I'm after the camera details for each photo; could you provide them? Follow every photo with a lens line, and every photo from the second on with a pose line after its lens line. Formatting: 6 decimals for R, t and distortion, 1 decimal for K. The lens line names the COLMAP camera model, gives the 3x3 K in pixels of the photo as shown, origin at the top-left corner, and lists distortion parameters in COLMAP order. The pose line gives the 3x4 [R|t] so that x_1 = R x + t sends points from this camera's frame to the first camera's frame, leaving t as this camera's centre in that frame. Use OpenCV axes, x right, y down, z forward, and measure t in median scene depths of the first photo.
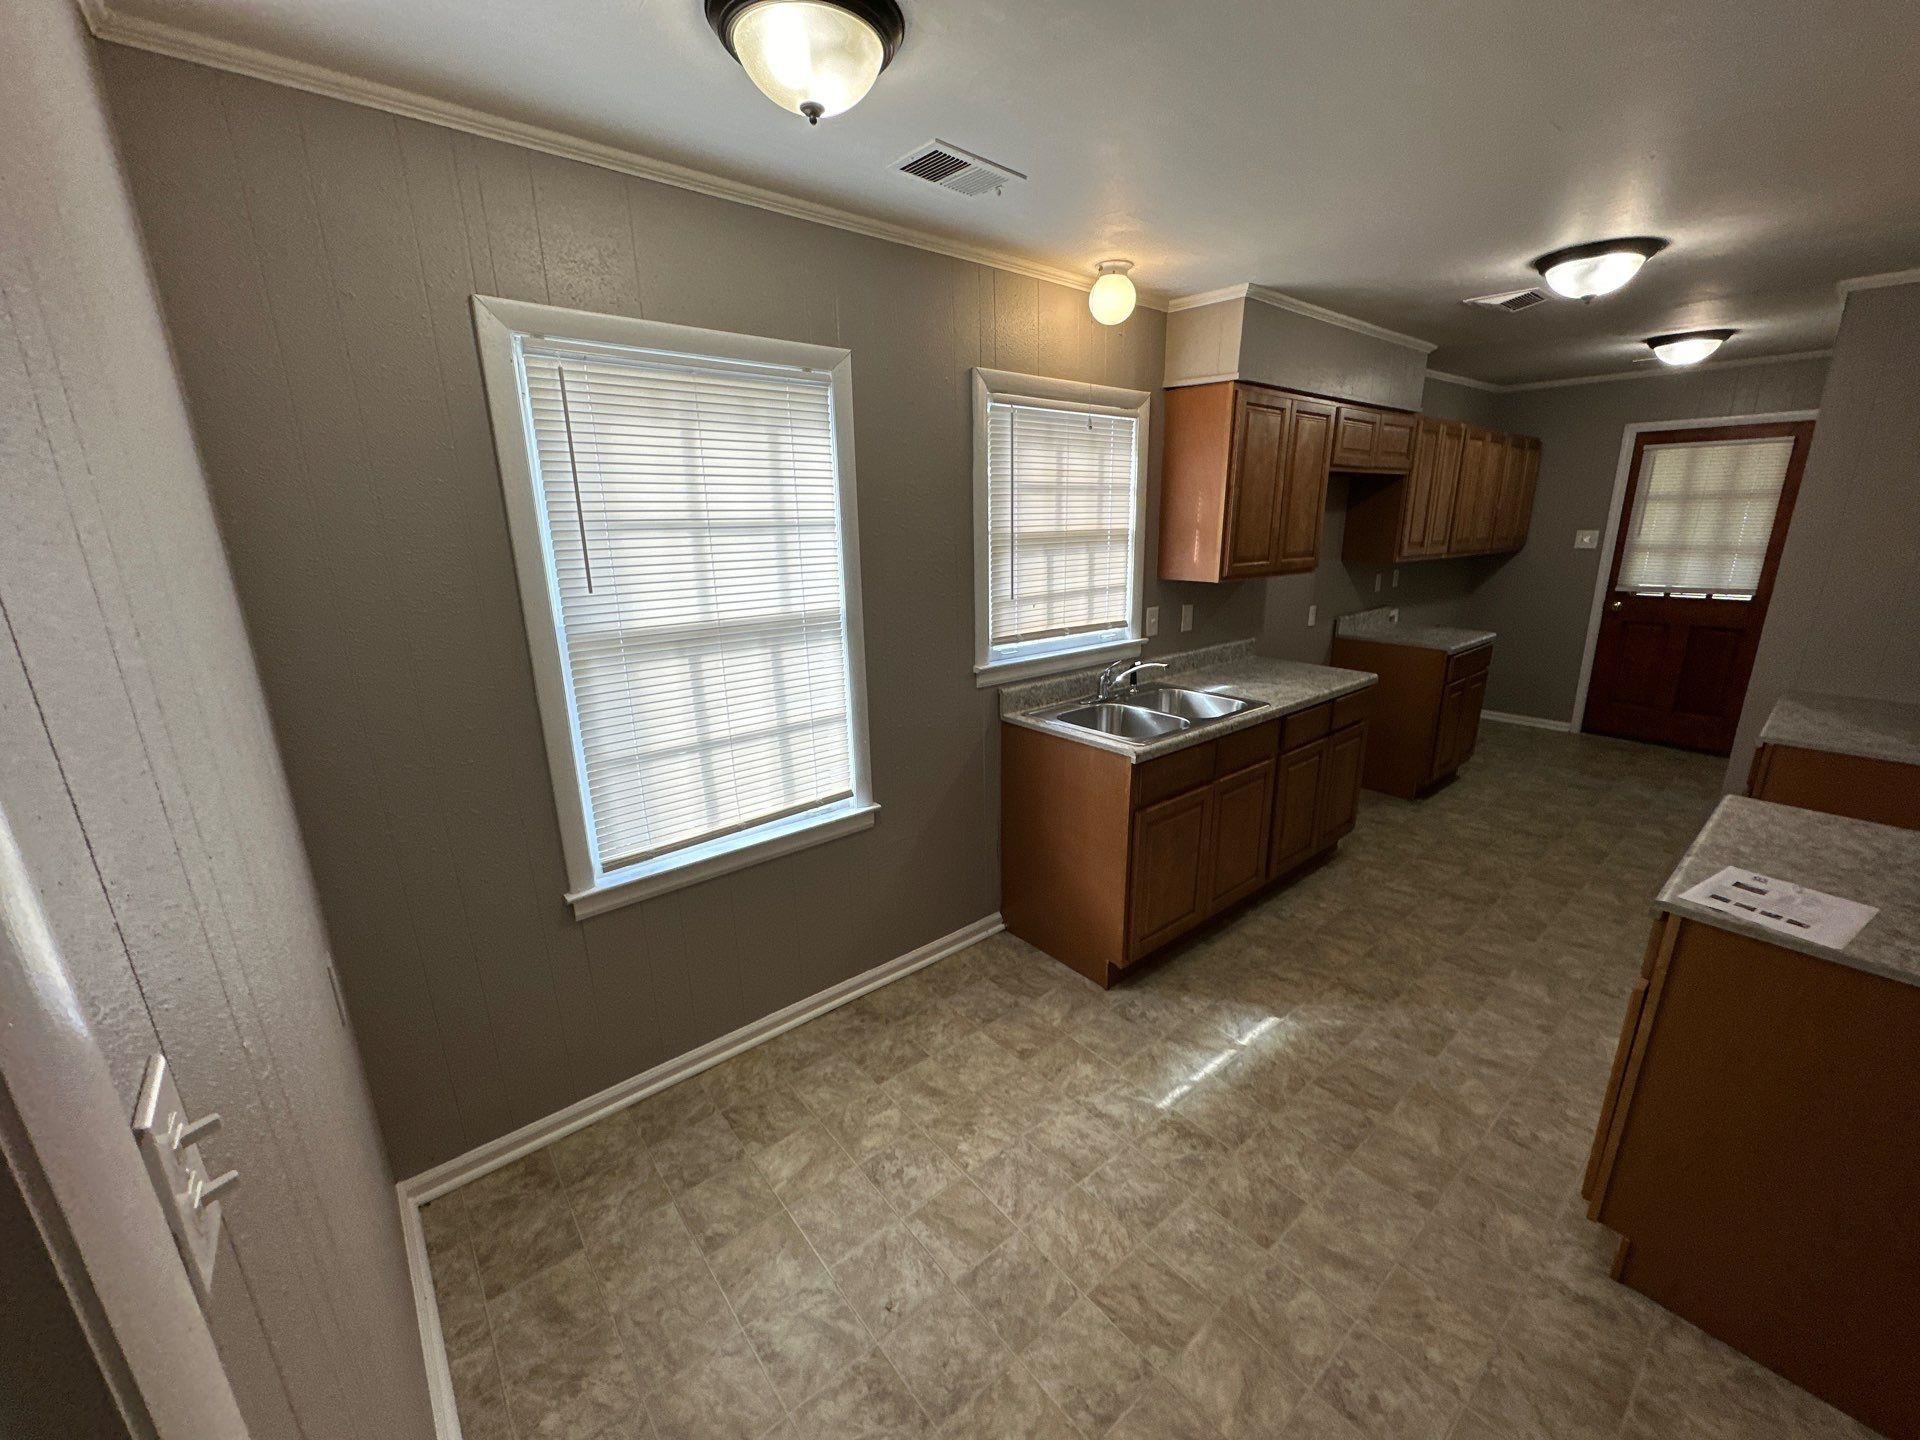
lens RADIAL K [[768.2, 0, 960.0], [0, 768.2, 720.0], [0, 0, 1]] dist [-0.003633, 0.000013]
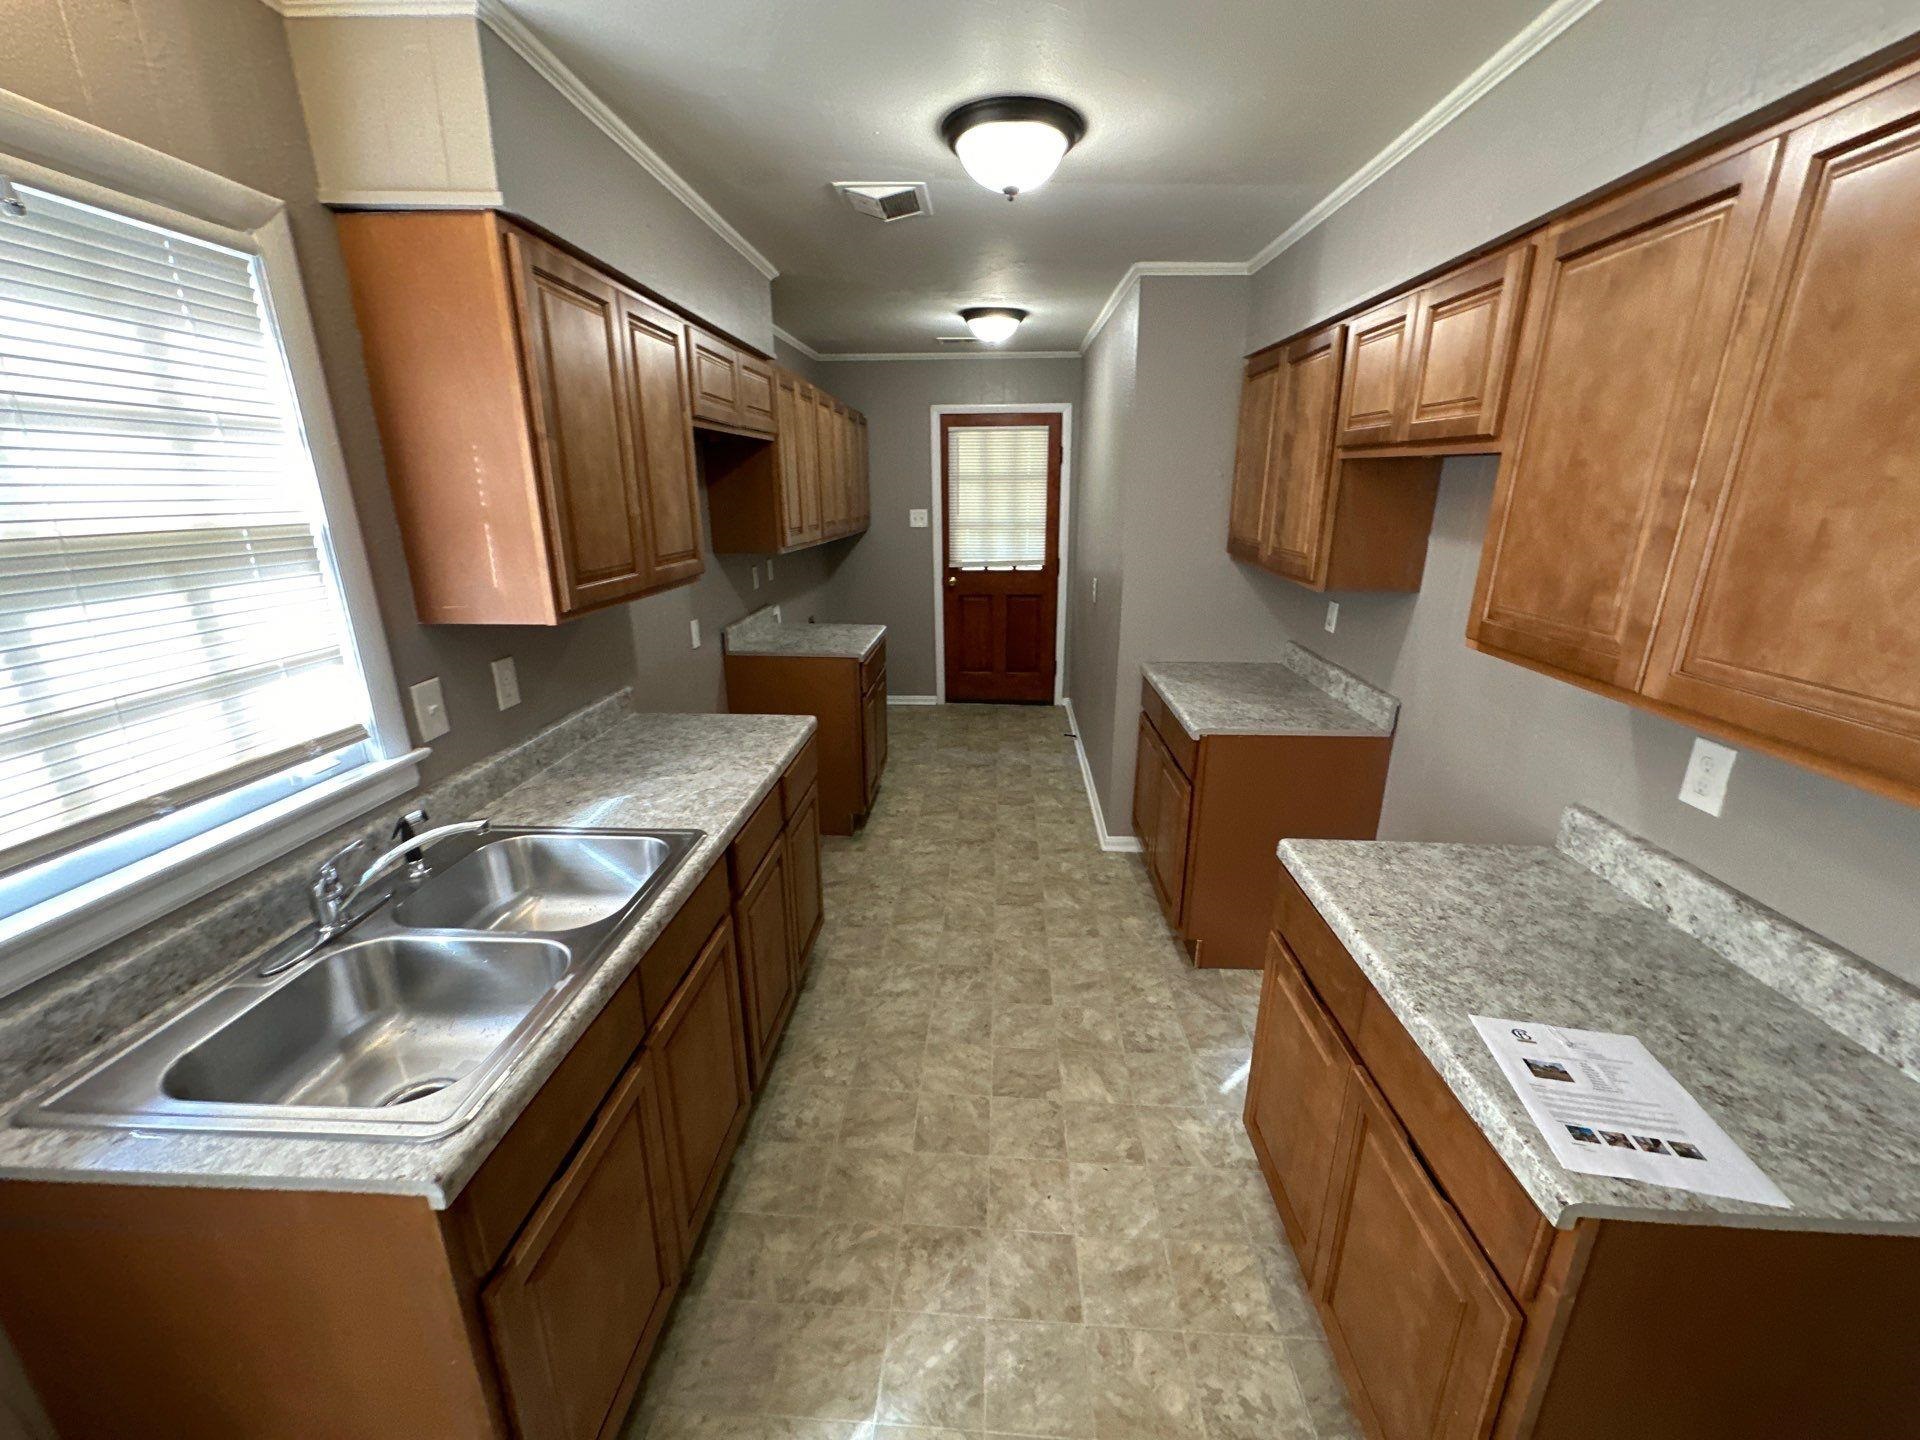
lens RADIAL K [[768.2, 0, 960.0], [0, 768.2, 720.0], [0, 0, 1]] dist [-0.003633, 0.000013]
pose [[0.682884, -0.201593, 0.702161, 0.136212], [0.182691, 0.977756, 0.103042, -0.111041], [-0.707314, 0.057912, 0.704523, 0.415649]]
